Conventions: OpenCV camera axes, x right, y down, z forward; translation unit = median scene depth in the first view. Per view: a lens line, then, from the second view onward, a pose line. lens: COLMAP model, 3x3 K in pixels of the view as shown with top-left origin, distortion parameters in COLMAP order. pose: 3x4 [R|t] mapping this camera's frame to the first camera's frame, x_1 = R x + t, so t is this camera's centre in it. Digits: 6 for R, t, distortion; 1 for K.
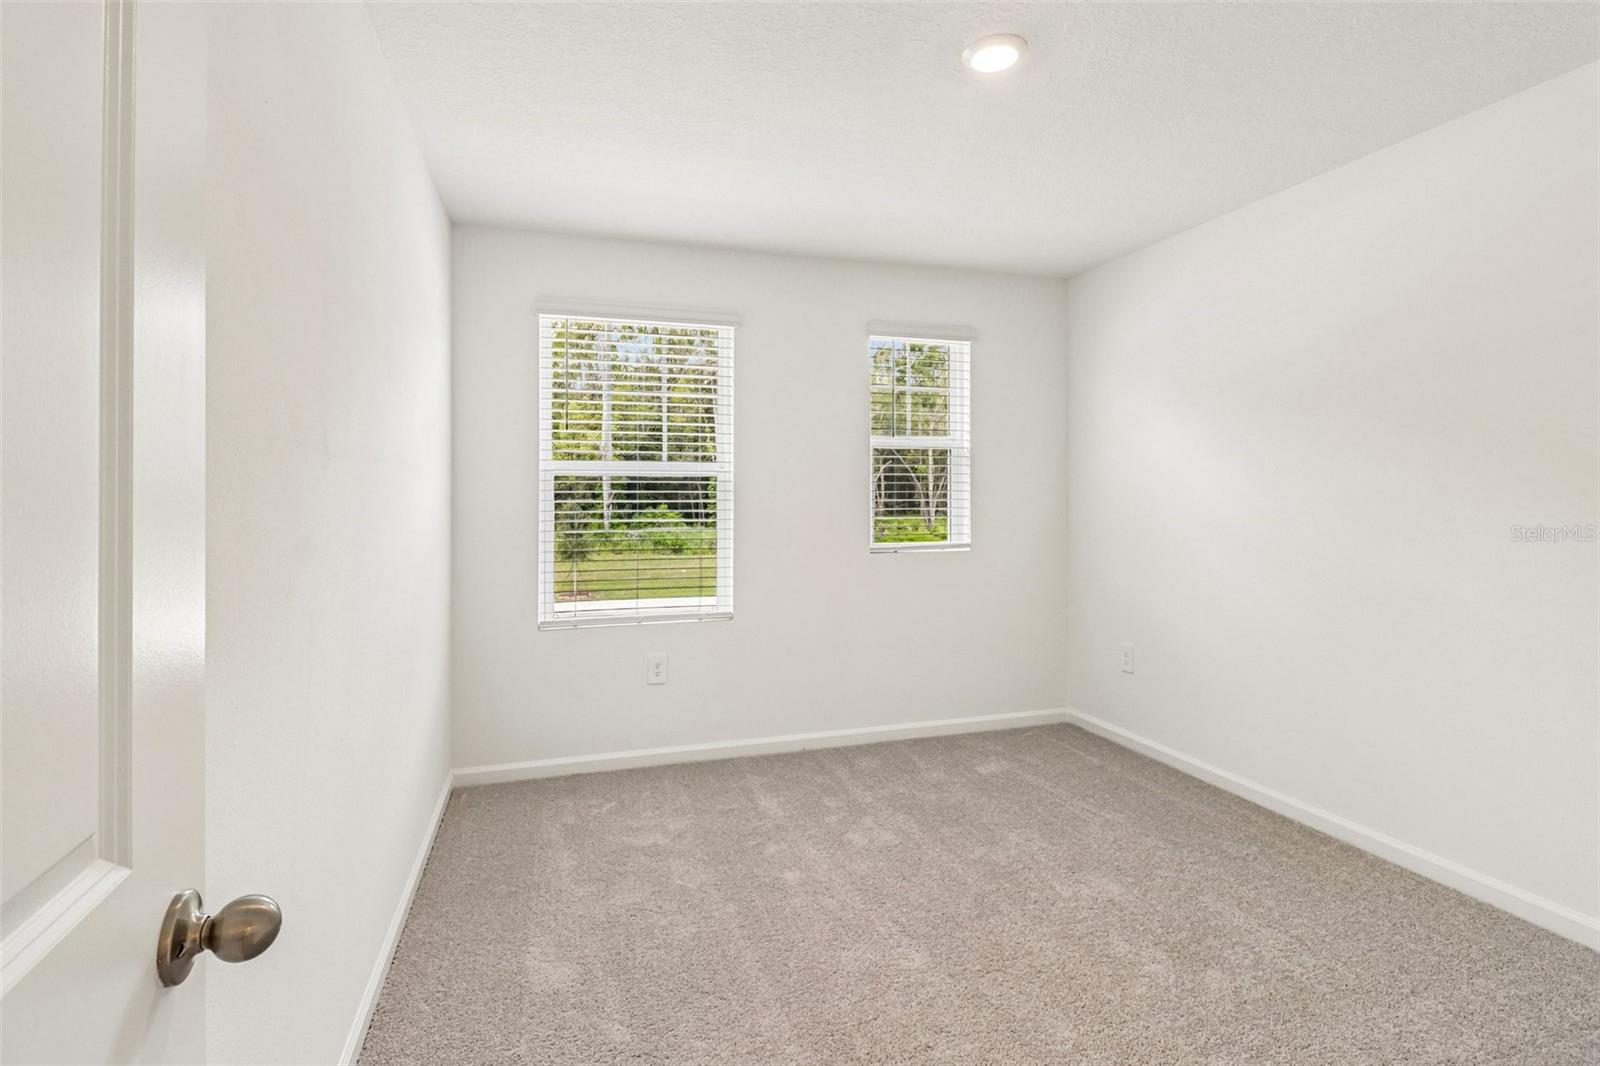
lens RADIAL K [[784.6, 0, 799.7], [0, 784.6, 489.1], [0, 0, 1]] dist [0.004623, -0.008788]
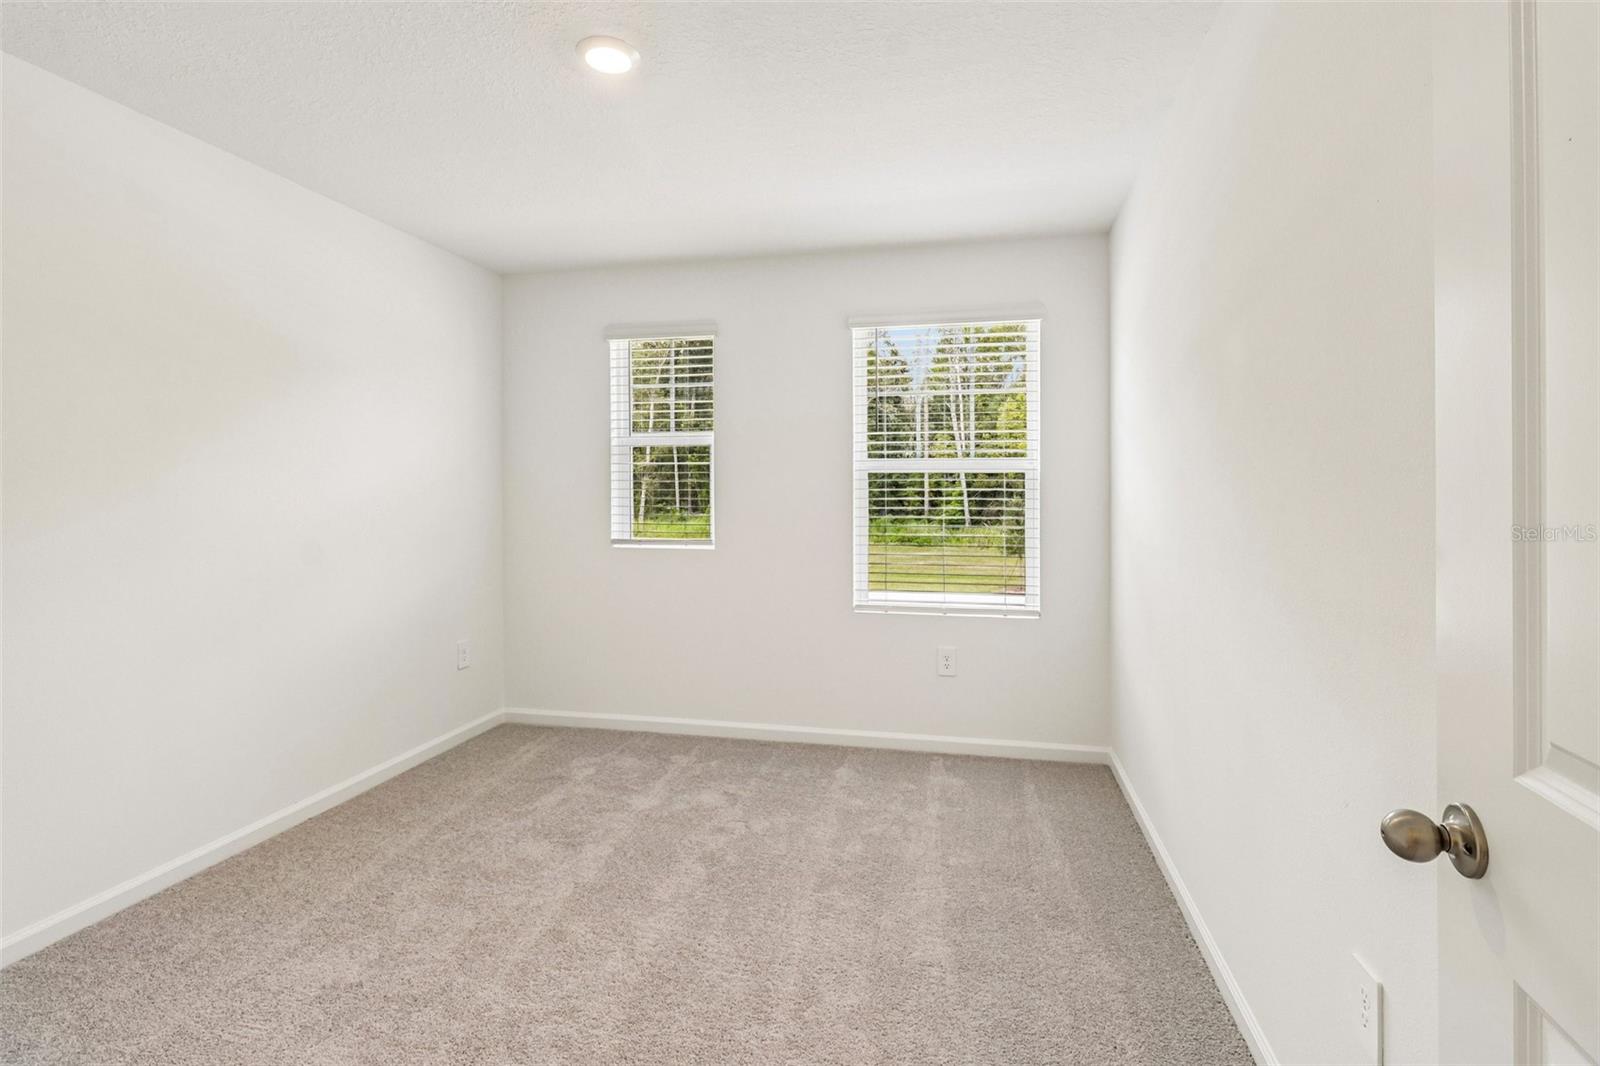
lens RADIAL K [[759.4, 0, 792.4], [0, 759.4, 497.2], [0, 0, 1]] dist [0.001726, -0.008978]
pose [[0.866241, 0.003208, -0.499617, 0.124272], [0.003631, 0.999913, 0.012717, 0.000276], [0.499614, -0.012830, 0.866153, 0.035875]]
